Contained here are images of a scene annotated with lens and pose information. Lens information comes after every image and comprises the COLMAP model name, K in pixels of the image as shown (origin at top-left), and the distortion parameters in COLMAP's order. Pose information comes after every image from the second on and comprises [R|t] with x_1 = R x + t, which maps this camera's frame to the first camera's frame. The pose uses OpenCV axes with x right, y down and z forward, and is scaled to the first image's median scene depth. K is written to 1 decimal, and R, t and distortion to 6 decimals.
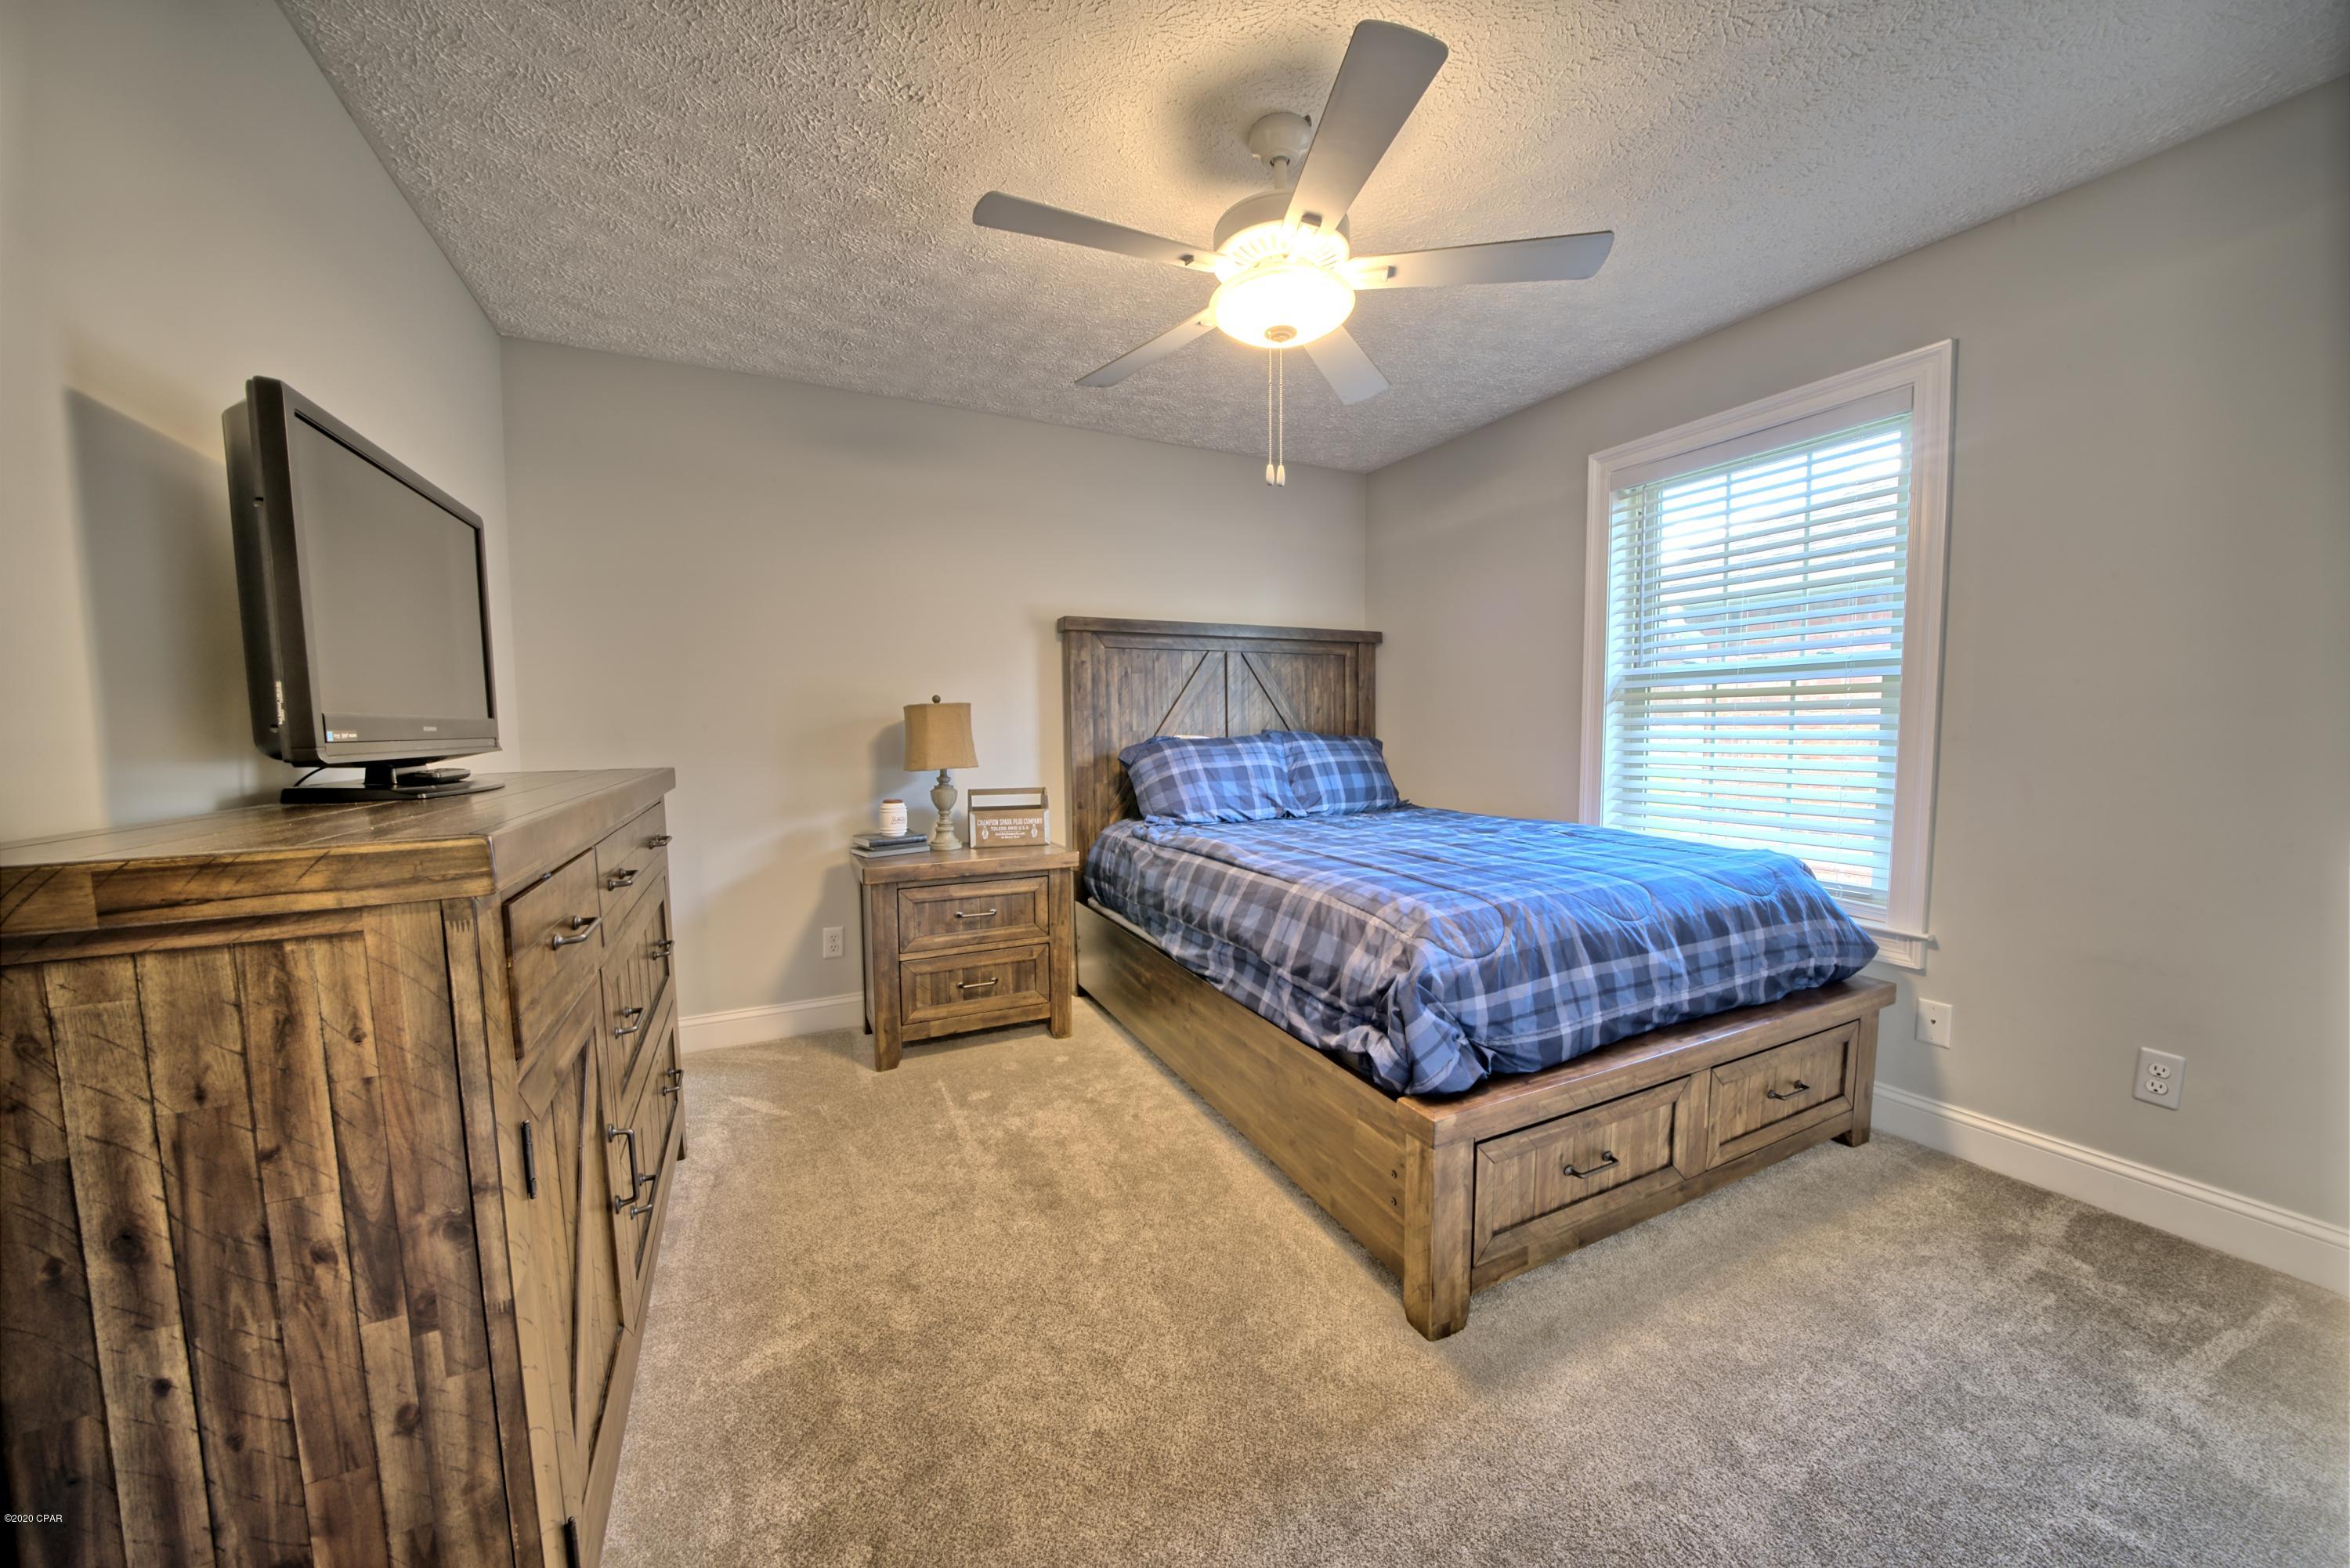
lens RADIAL K [[810.6, 0, 1168.3], [0, 810.6, 783.9], [0, 0, 1]] dist [-0.025635, 0.002131]
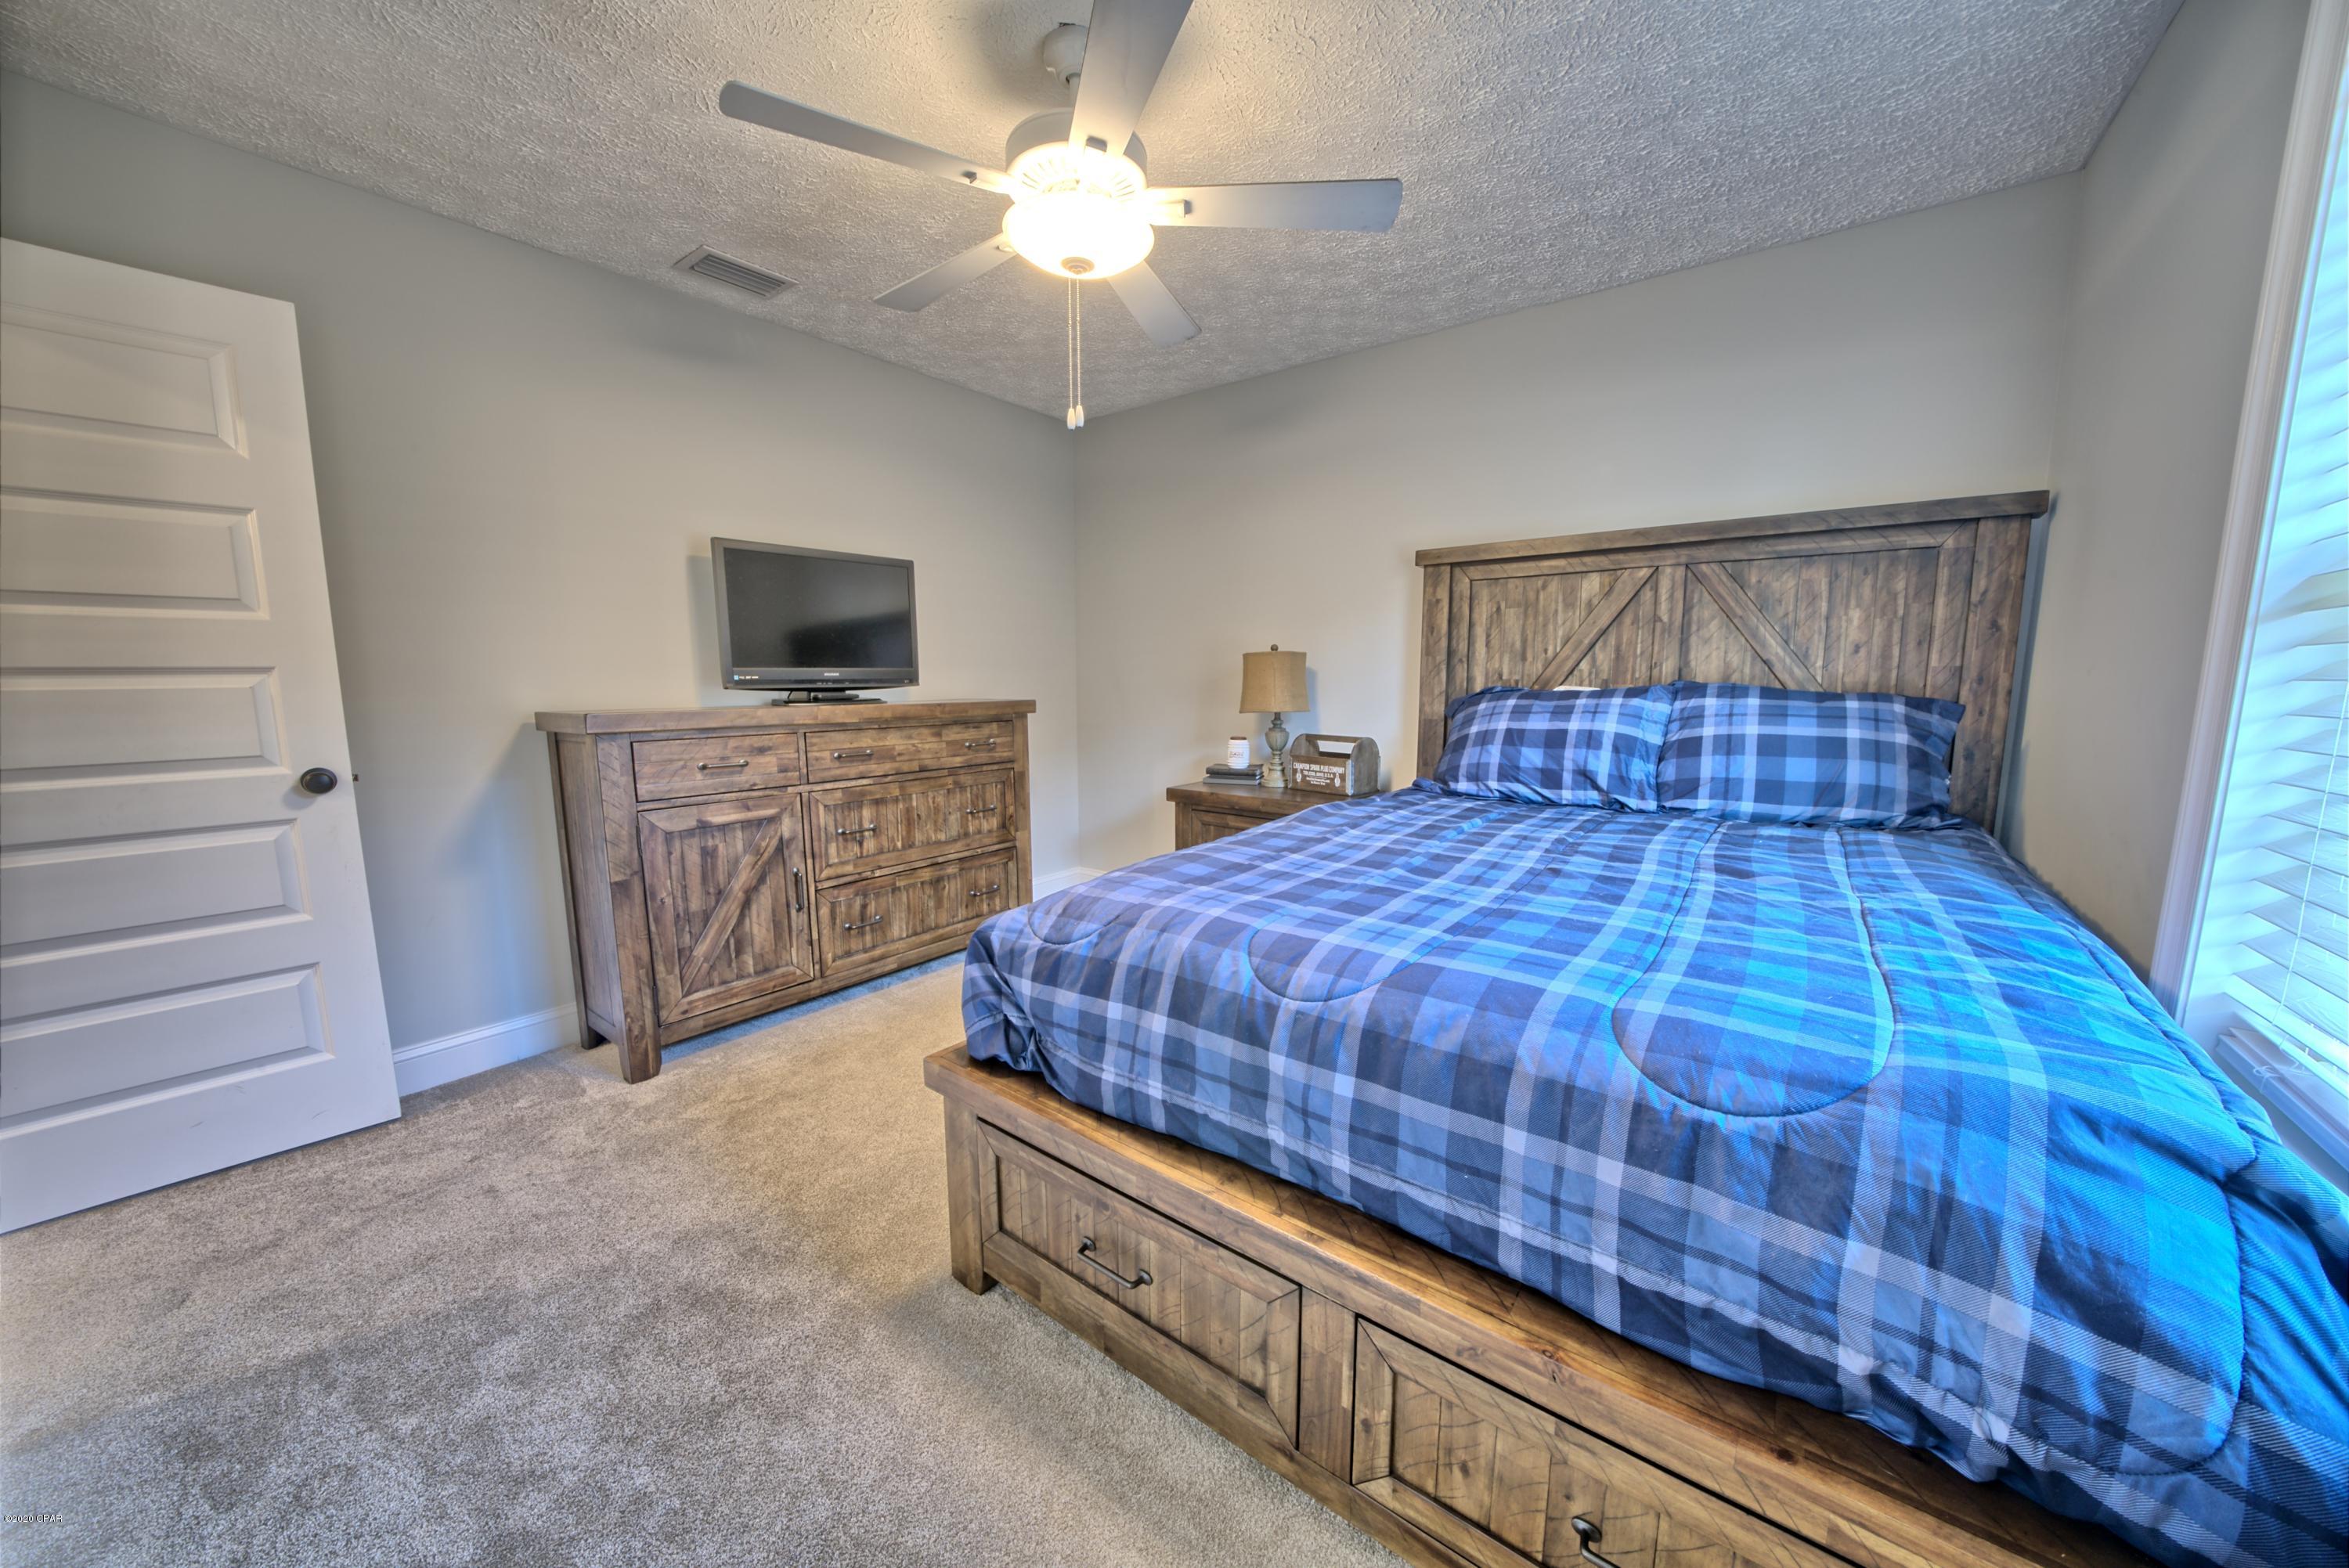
lens RADIAL K [[810.2, 0, 1167.8], [0, 810.2, 783.9], [0, 0, 1]] dist [-0.025635, 0.002131]
pose [[0.434813, 0.124180, -0.891917, 0.643672], [-0.064819, 0.992193, 0.106541, -0.029864], [0.898185, 0.011488, 0.439468, 0.390873]]
